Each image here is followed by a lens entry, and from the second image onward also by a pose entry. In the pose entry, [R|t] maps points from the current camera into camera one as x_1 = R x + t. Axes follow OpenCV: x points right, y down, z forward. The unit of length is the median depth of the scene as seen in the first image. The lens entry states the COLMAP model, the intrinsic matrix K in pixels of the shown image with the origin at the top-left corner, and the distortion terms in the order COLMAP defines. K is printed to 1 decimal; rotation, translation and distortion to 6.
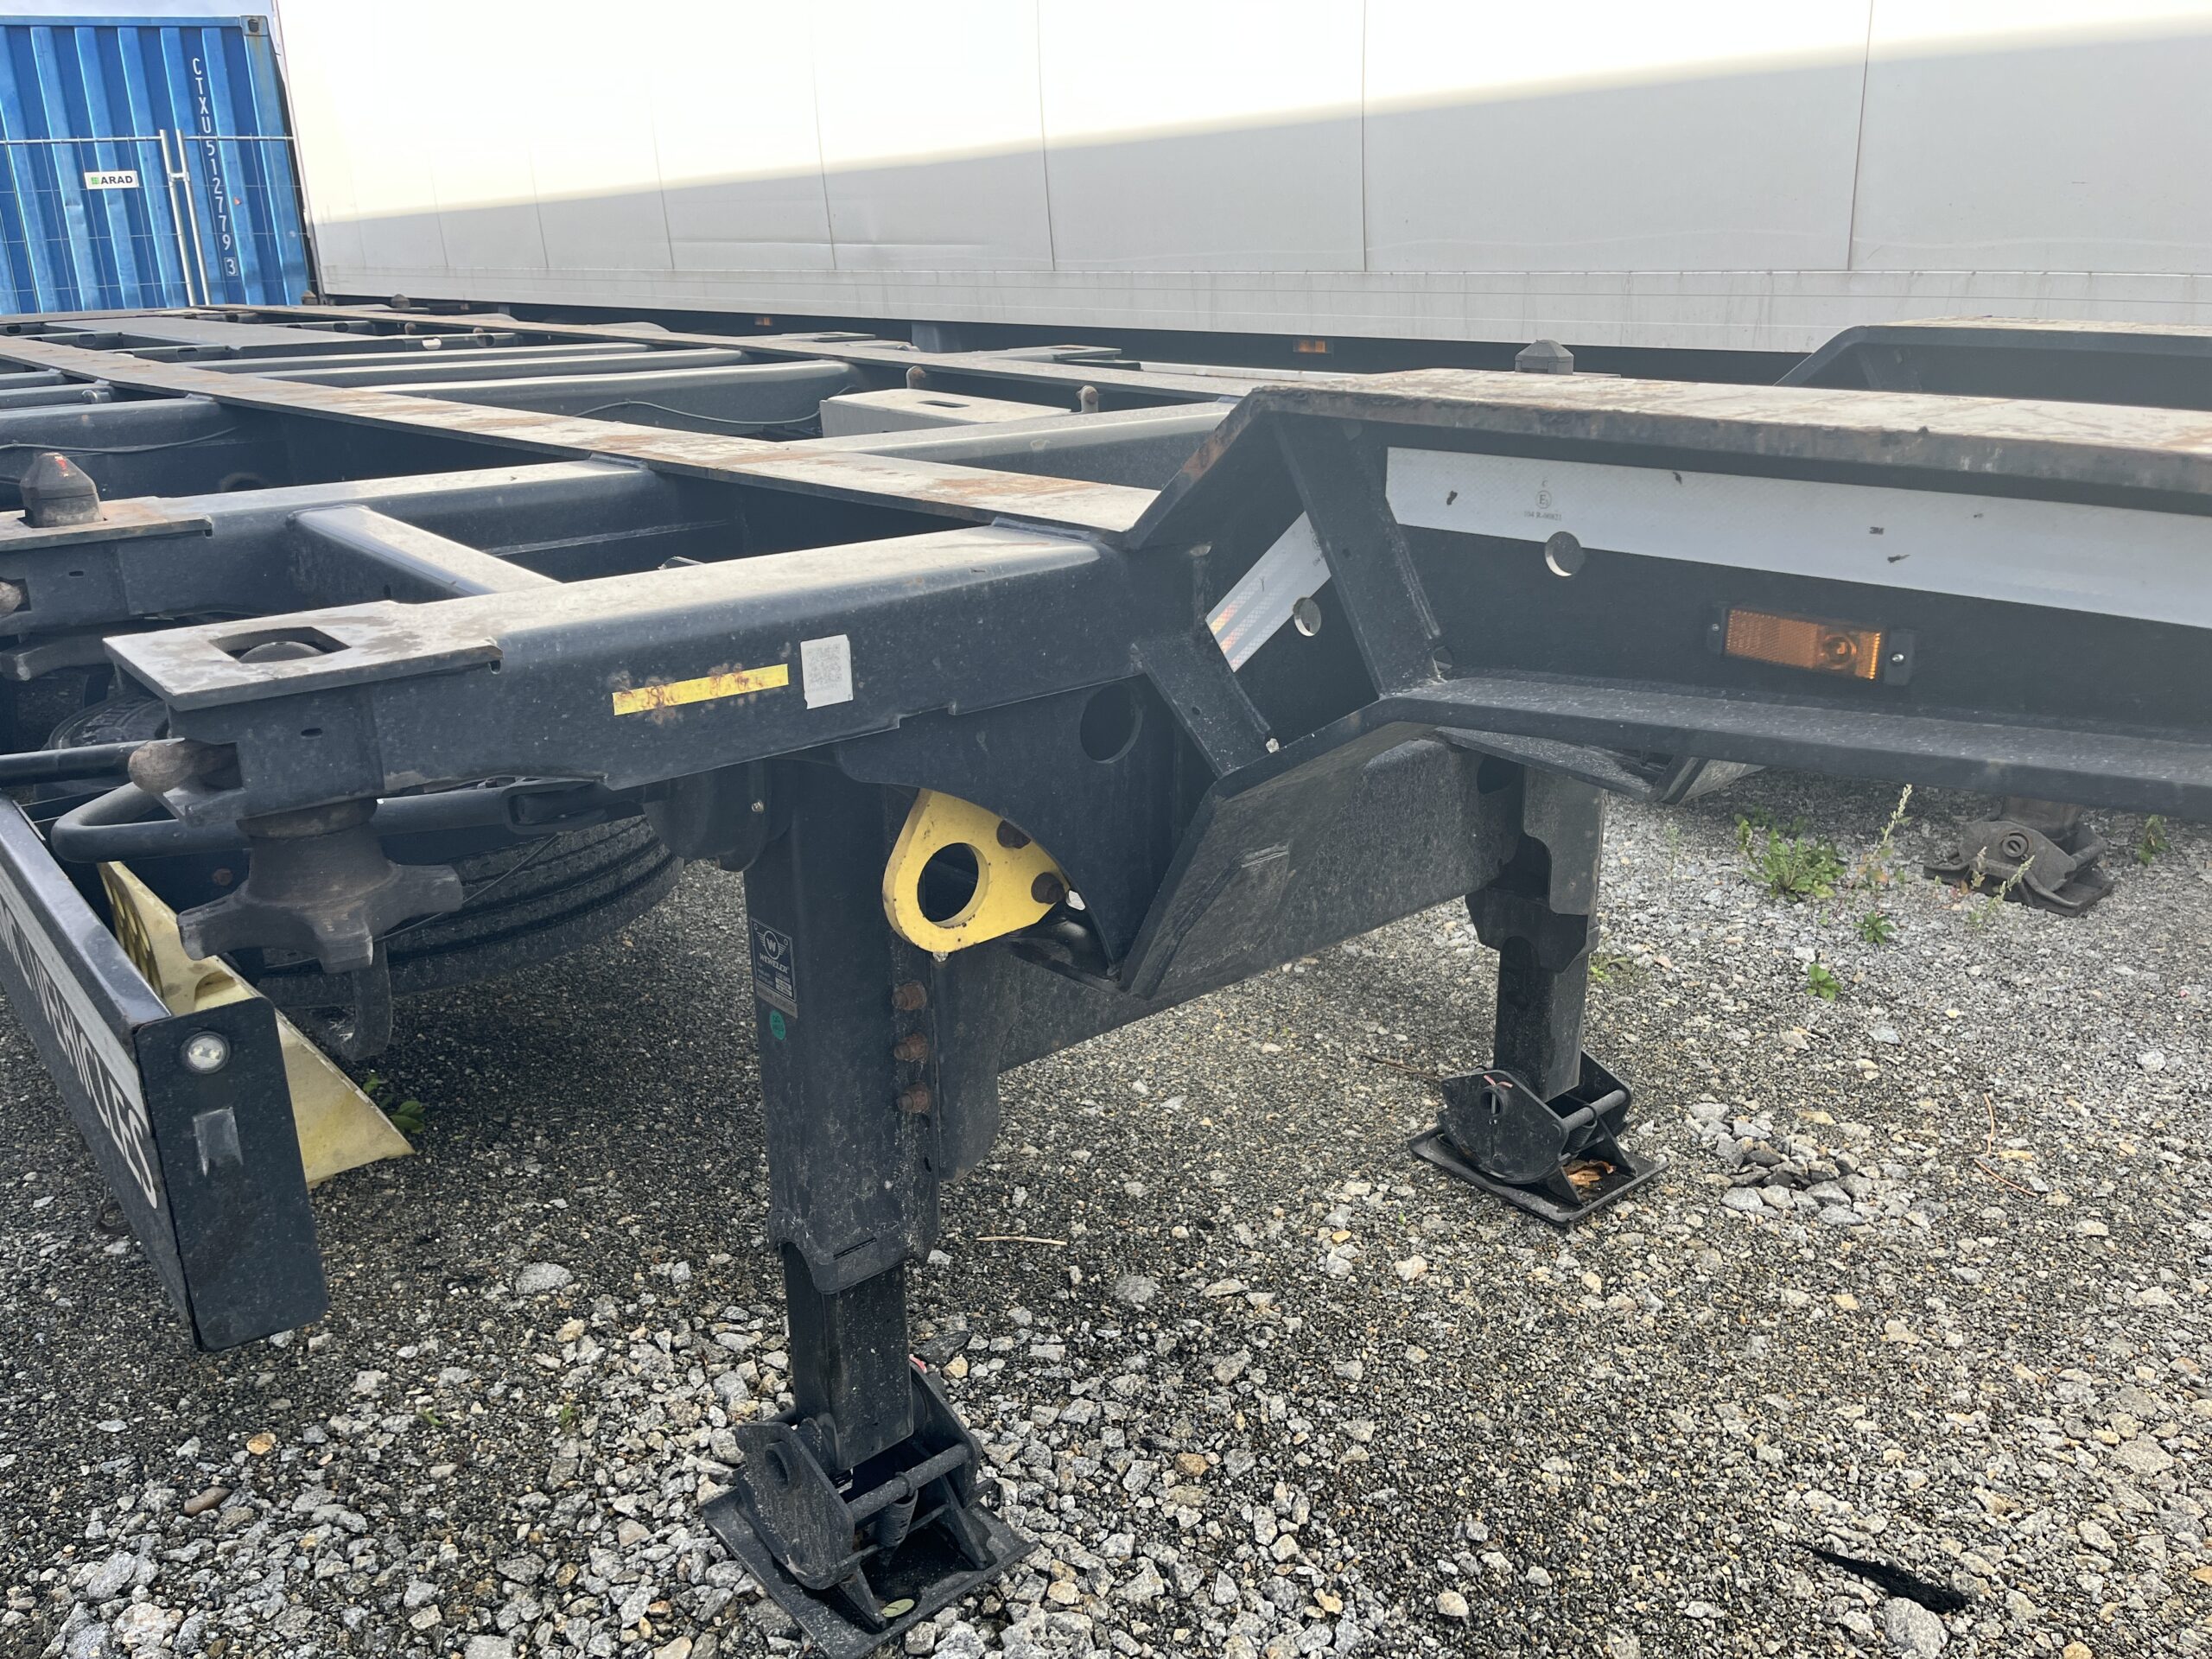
lens RADIAL K [[1669.0, 0, 1106.0], [0, 1669.0, 829.5], [0, 0, 1]] dist [0.043331, -0.074011]
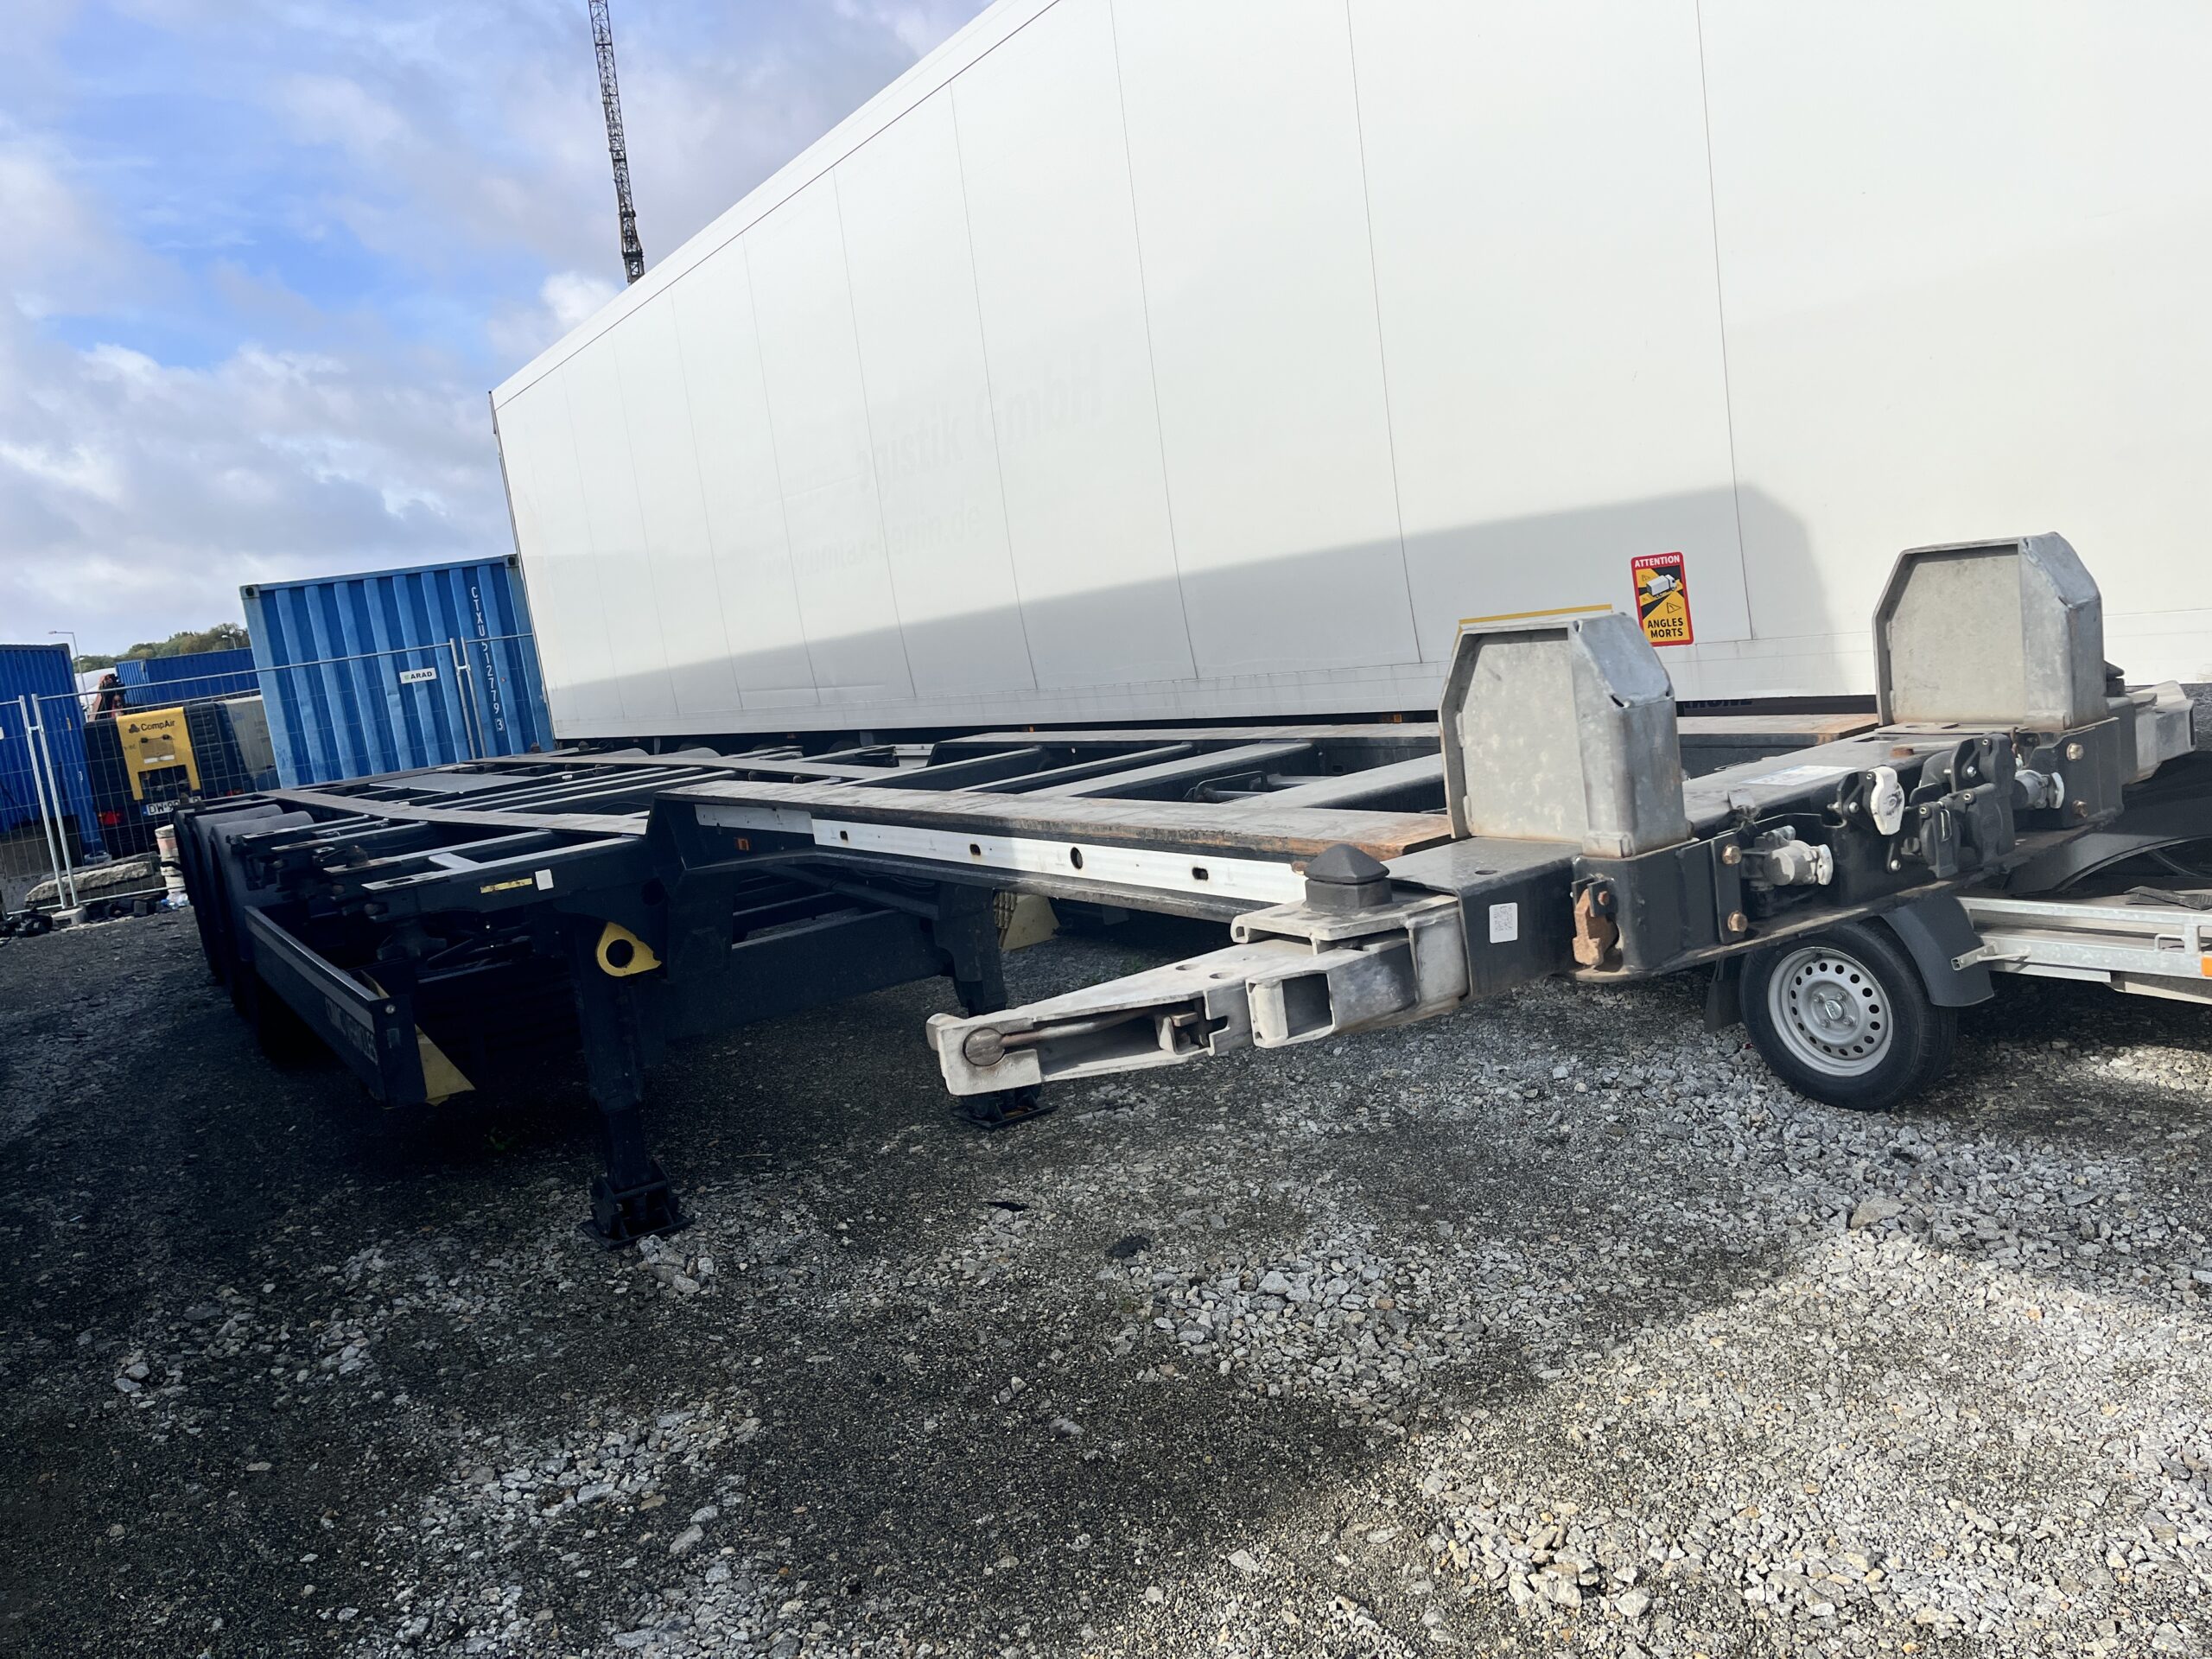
lens RADIAL K [[1669.0, 0, 1106.0], [0, 1669.0, 829.5], [0, 0, 1]] dist [0.043331, -0.074011]
pose [[0.984424, -0.099236, -0.145127, 0.726762], [0.068746, 0.977020, -0.201755, 0.285066], [0.161813, 0.188635, 0.968624, -1.089649]]
